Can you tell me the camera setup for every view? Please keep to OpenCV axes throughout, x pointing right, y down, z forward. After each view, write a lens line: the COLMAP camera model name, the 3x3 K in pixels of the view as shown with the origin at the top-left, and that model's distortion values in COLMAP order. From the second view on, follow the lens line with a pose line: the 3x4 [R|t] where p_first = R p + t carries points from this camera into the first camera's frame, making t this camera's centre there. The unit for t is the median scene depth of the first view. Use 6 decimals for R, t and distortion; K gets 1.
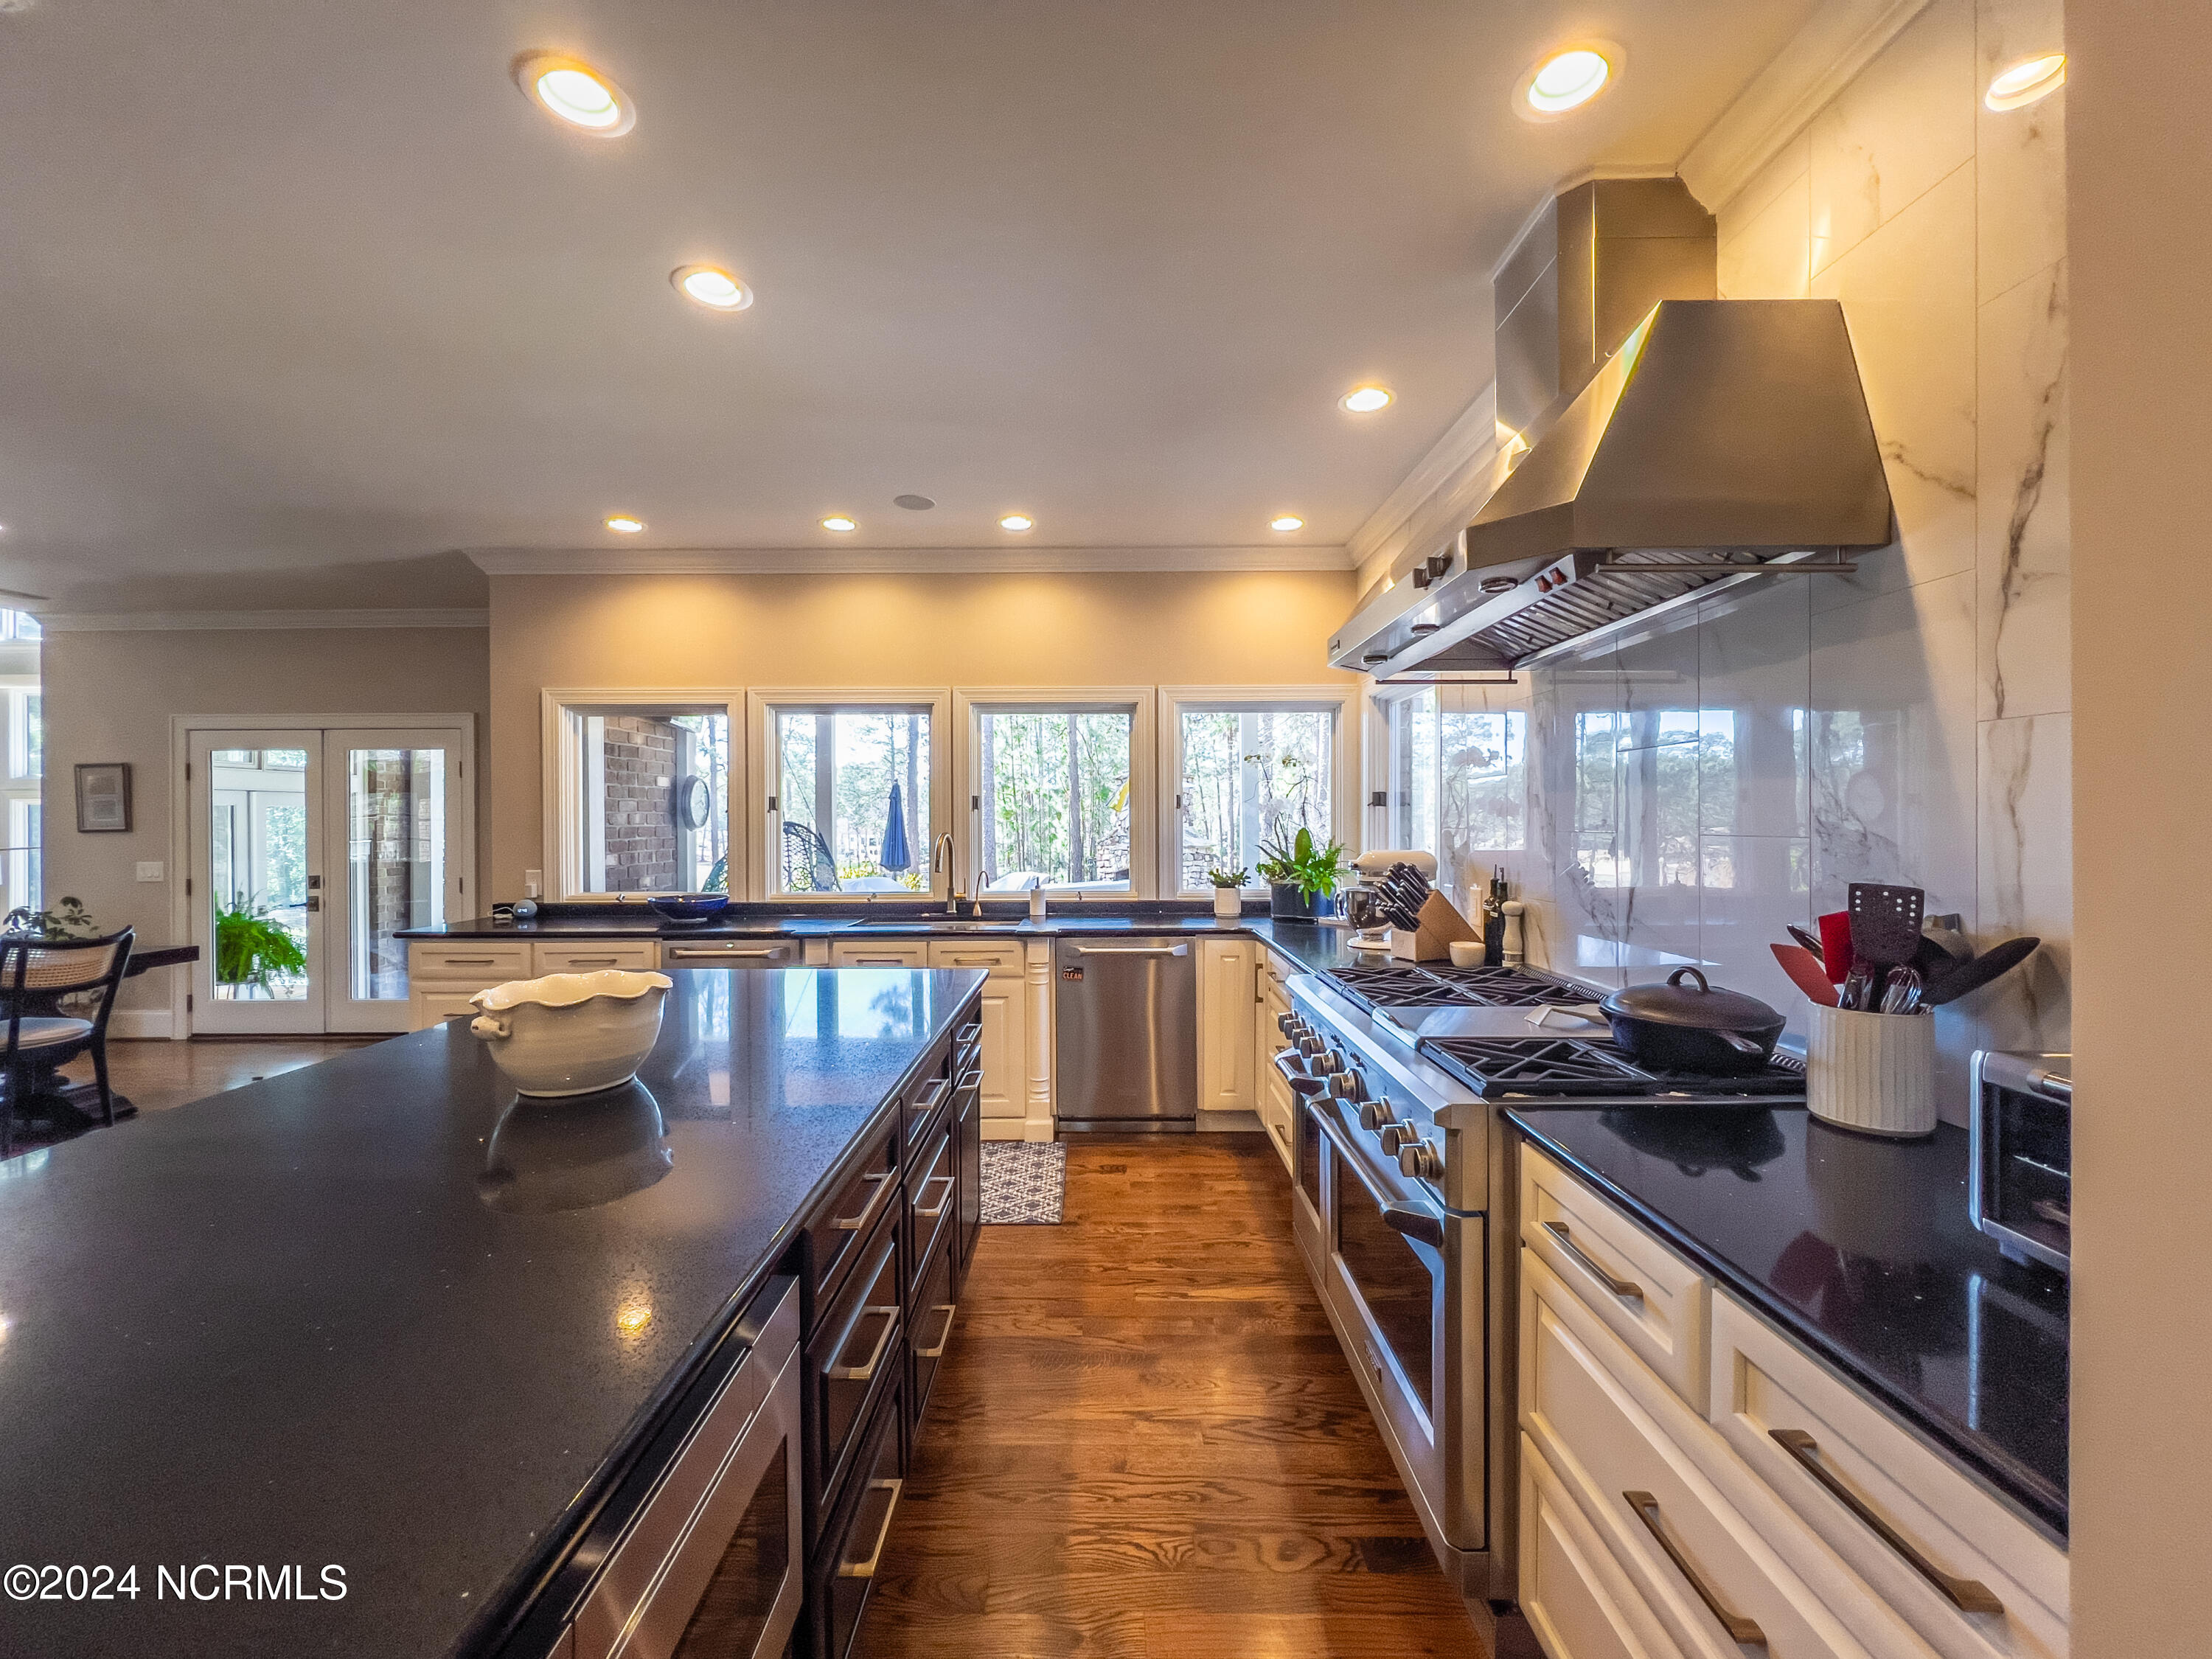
lens RADIAL K [[882.9, 0, 1101.0], [0, 882.9, 824.5], [0, 0, 1]] dist [-0.002329, 0.000195]
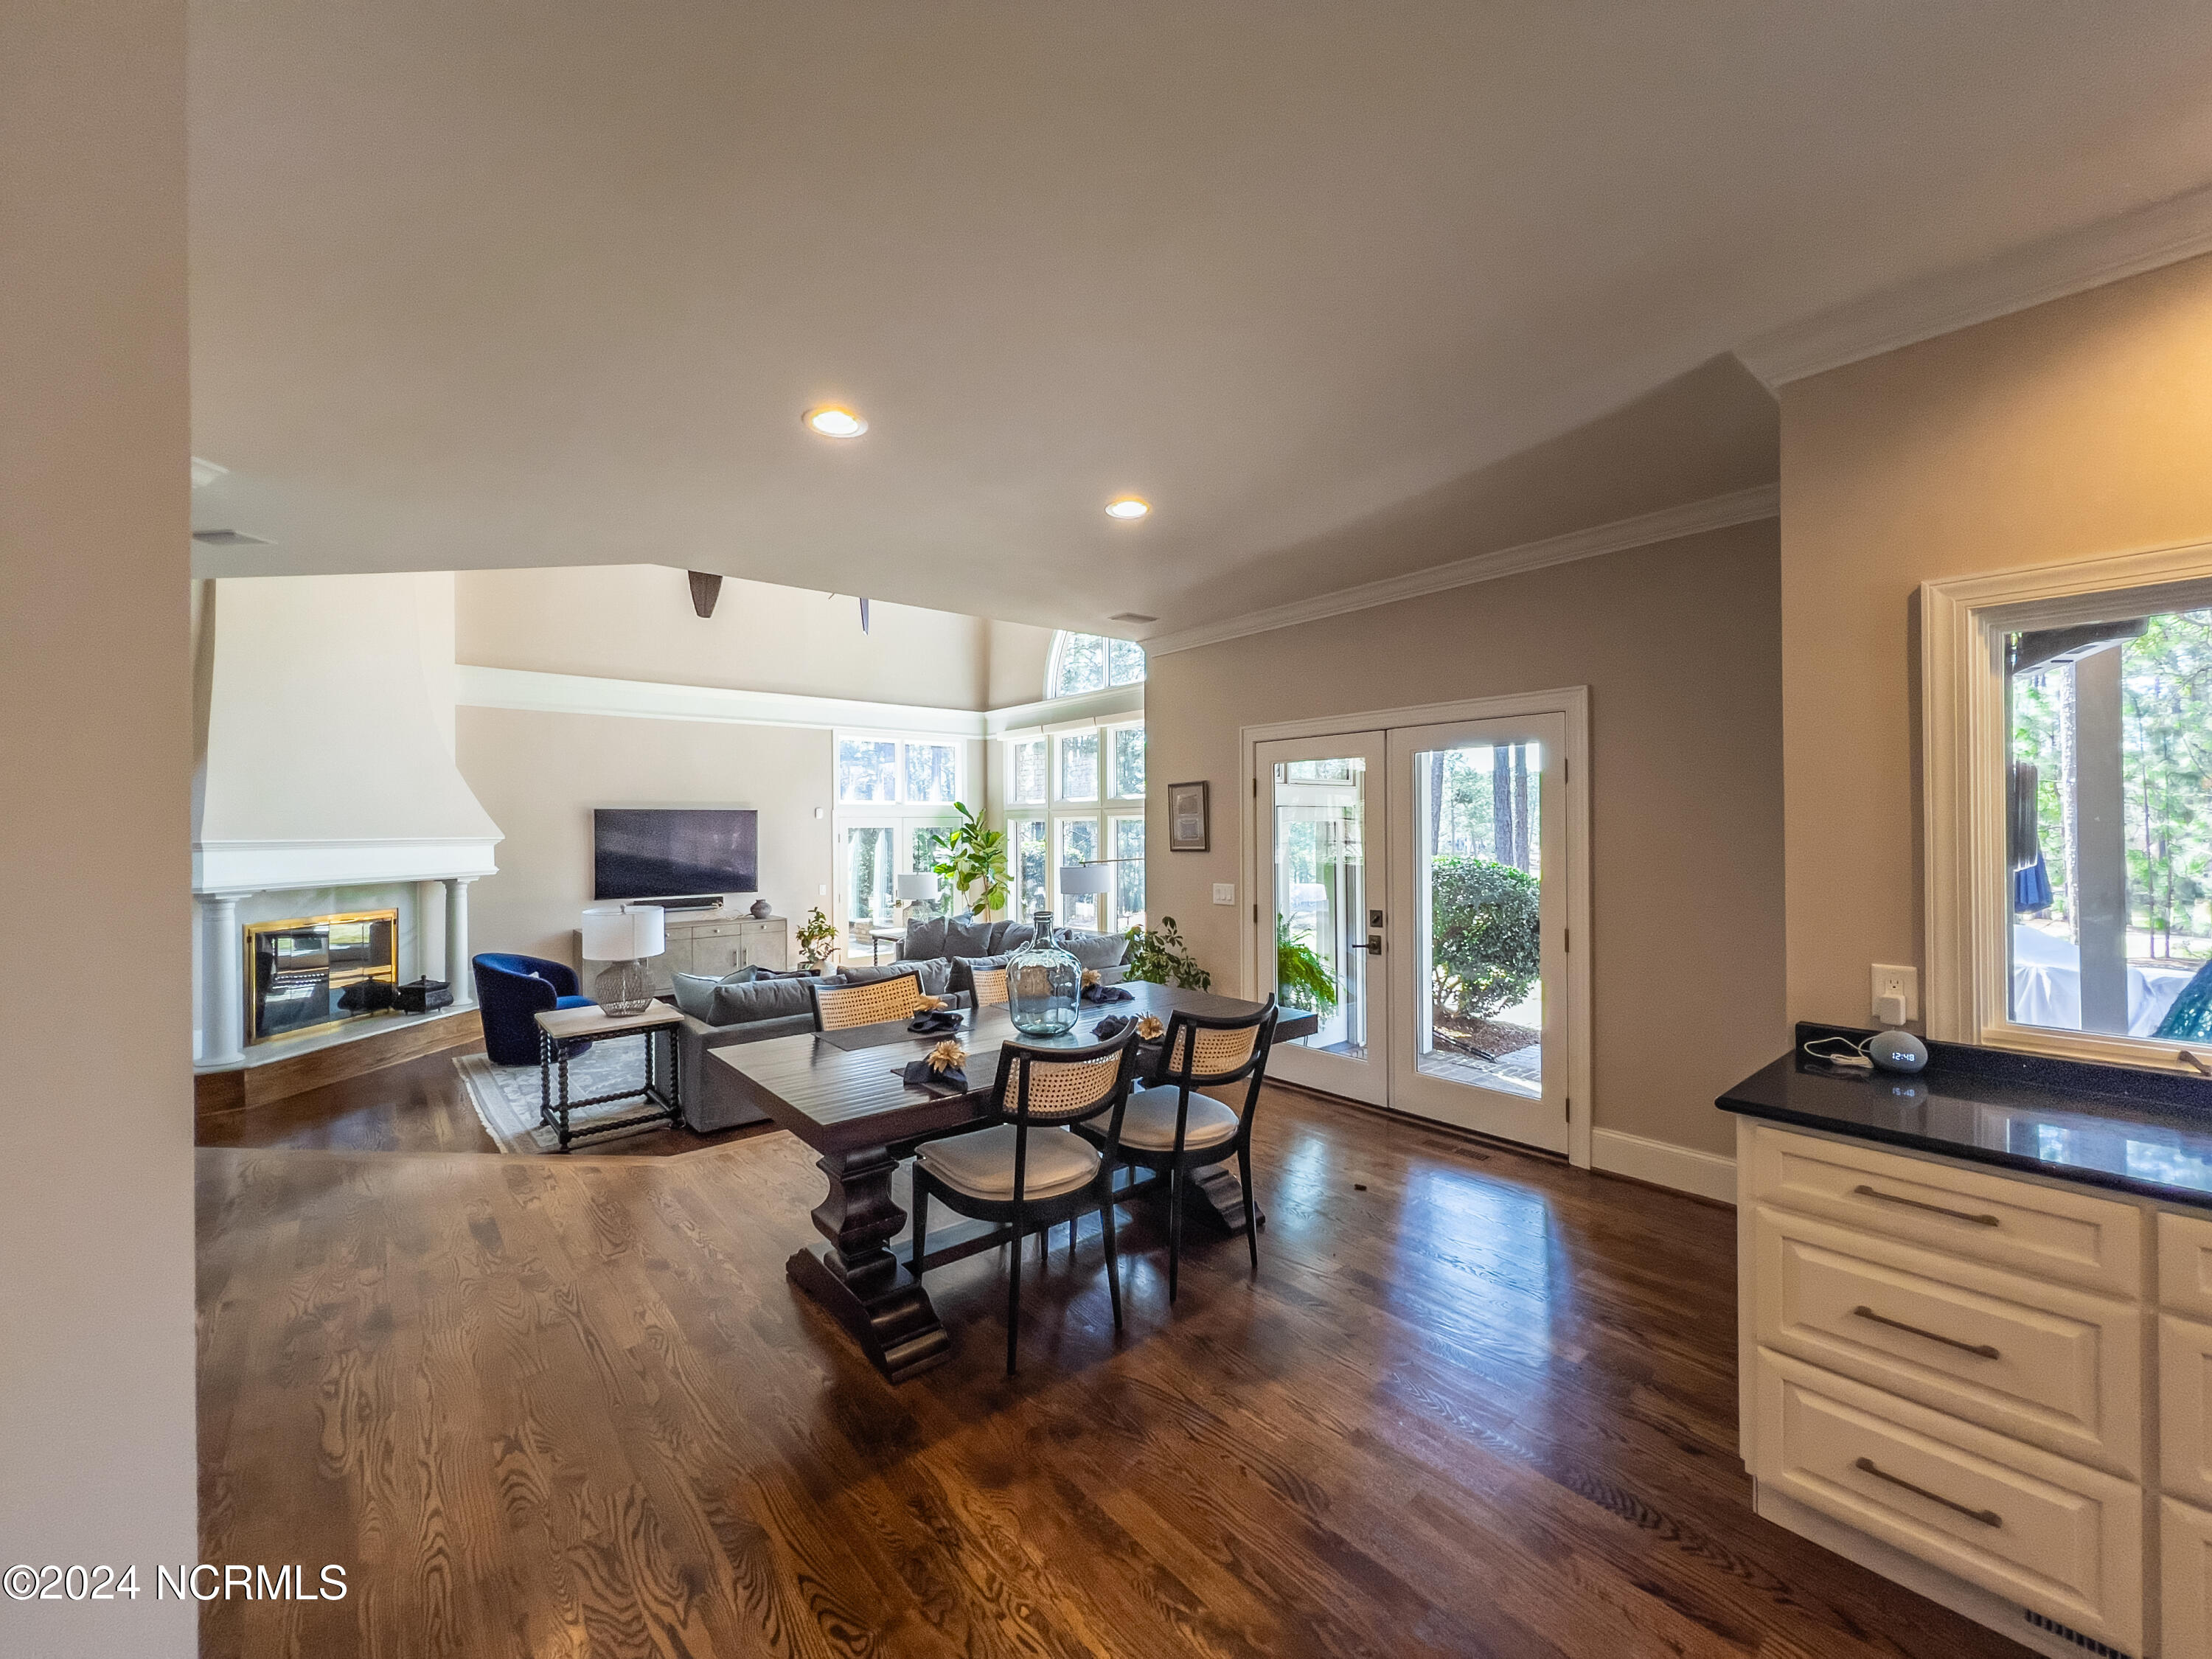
lens RADIAL K [[882.9, 0, 1101.0], [0, 882.9, 824.5], [0, 0, 1]] dist [-0.002329, 0.000195]
pose [[0.643652, -0.002005, -0.765315, -0.438274], [-0.002611, 0.999985, -0.004815, -0.016673], [0.765314, 0.005097, 0.643637, 0.286895]]
